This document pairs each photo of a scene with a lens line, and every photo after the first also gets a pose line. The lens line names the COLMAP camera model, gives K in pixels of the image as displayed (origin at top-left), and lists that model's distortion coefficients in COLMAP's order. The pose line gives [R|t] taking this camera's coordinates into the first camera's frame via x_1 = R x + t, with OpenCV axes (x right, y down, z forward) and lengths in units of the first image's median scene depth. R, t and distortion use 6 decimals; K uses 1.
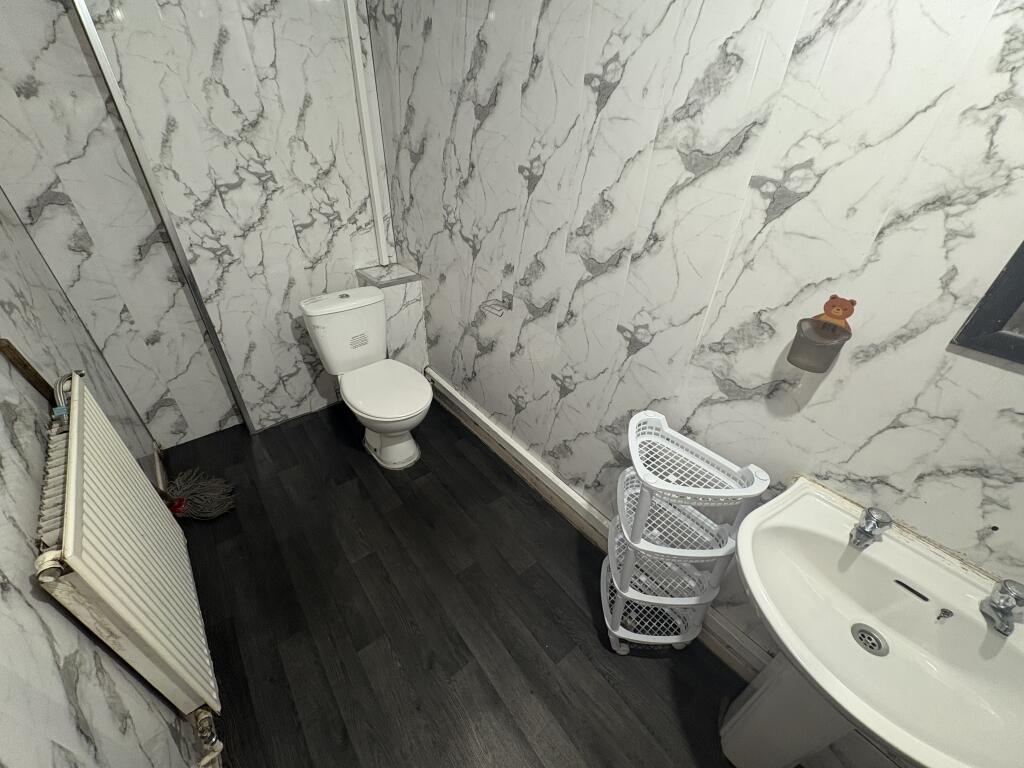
lens RADIAL K [[409.0, 0, 509.2], [0, 409.0, 381.8], [0, 0, 1]] dist [0.001989, -0.000027]
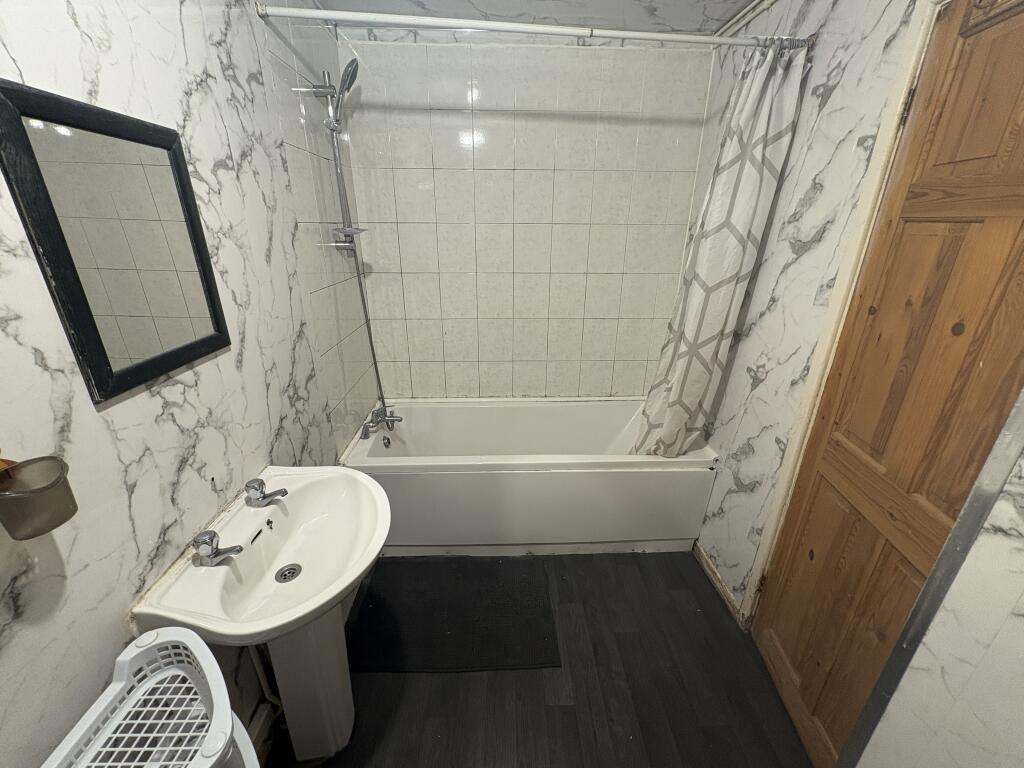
lens RADIAL K [[409.0, 0, 513.9], [0, 409.0, 387.4], [0, 0, 1]] dist [0.001989, -0.000027]
pose [[-0.798475, -0.260881, 0.542567, -0.254136], [0.304976, 0.601755, 0.738161, -0.486286], [-0.519065, 0.754872, -0.400924, 0.734129]]
